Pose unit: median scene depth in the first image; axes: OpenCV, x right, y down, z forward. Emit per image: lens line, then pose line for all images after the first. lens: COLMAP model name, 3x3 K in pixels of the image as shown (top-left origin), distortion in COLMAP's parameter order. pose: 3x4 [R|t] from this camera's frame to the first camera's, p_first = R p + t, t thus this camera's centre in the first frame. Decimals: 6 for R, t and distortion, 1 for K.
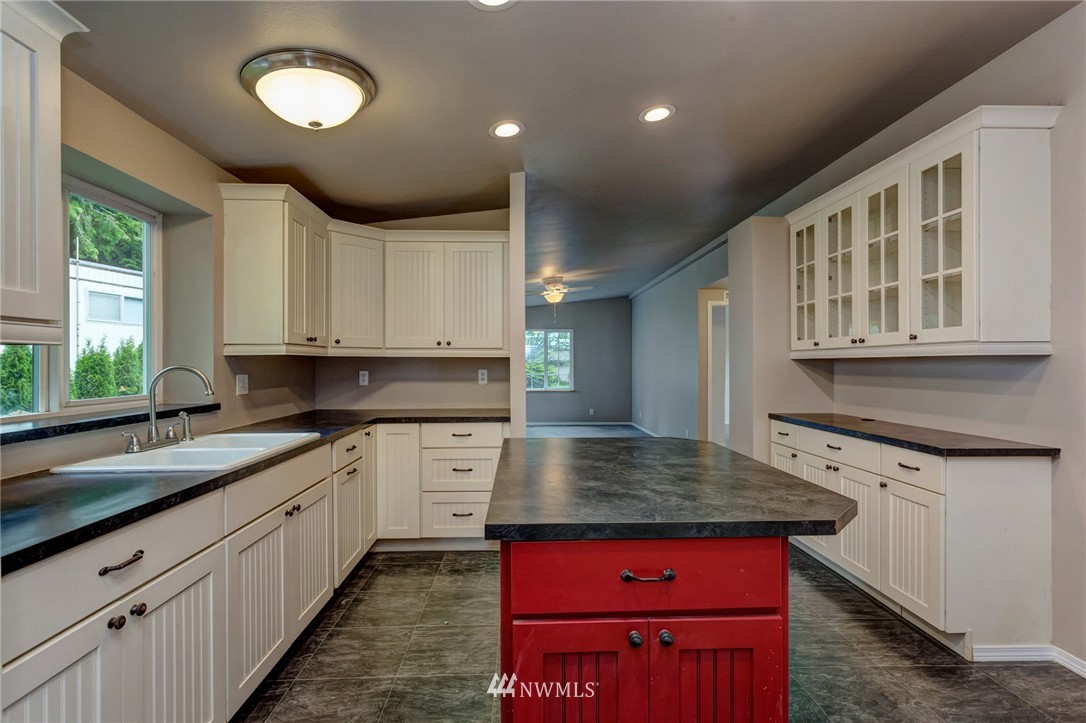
lens RADIAL K [[514.8, 0, 543.0], [0, 514.8, 361.5], [0, 0, 1]] dist [-0.001168, 0.000893]
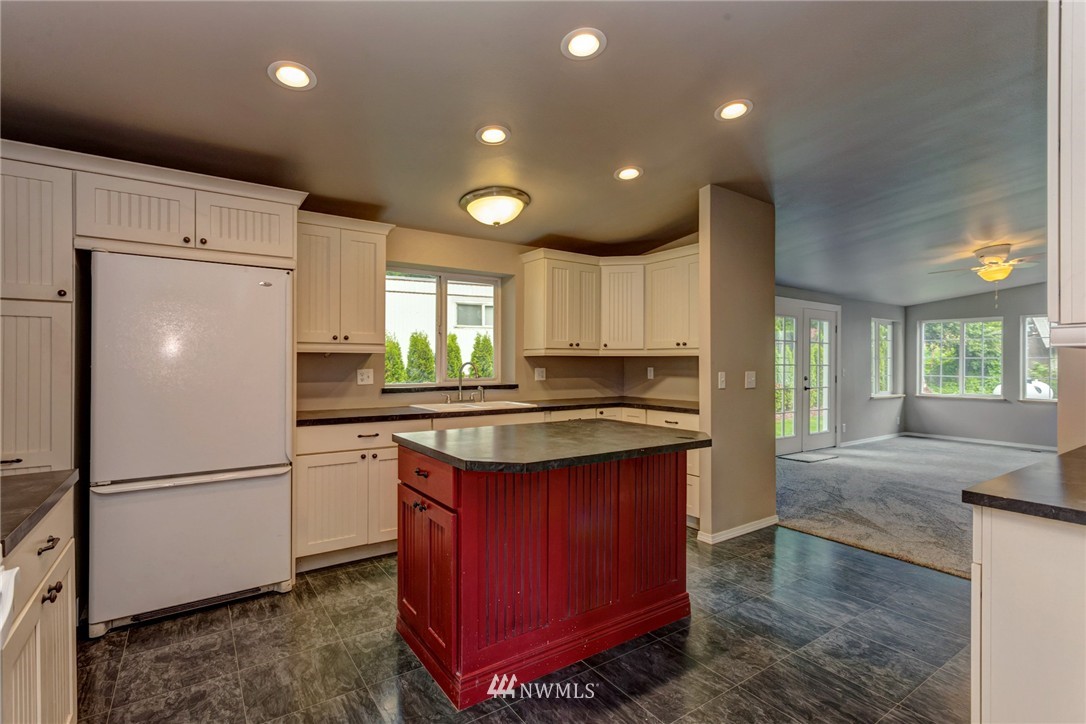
lens RADIAL K [[514.8, 0, 543.0], [0, 514.8, 362.0], [0, 0, 1]] dist [-0.001168, 0.000893]
pose [[0.565352, 0.002969, -0.824844, 0.710470], [0.000459, 0.999992, 0.003914, 0.000055], [0.824849, -0.002591, 0.565347, 0.092882]]
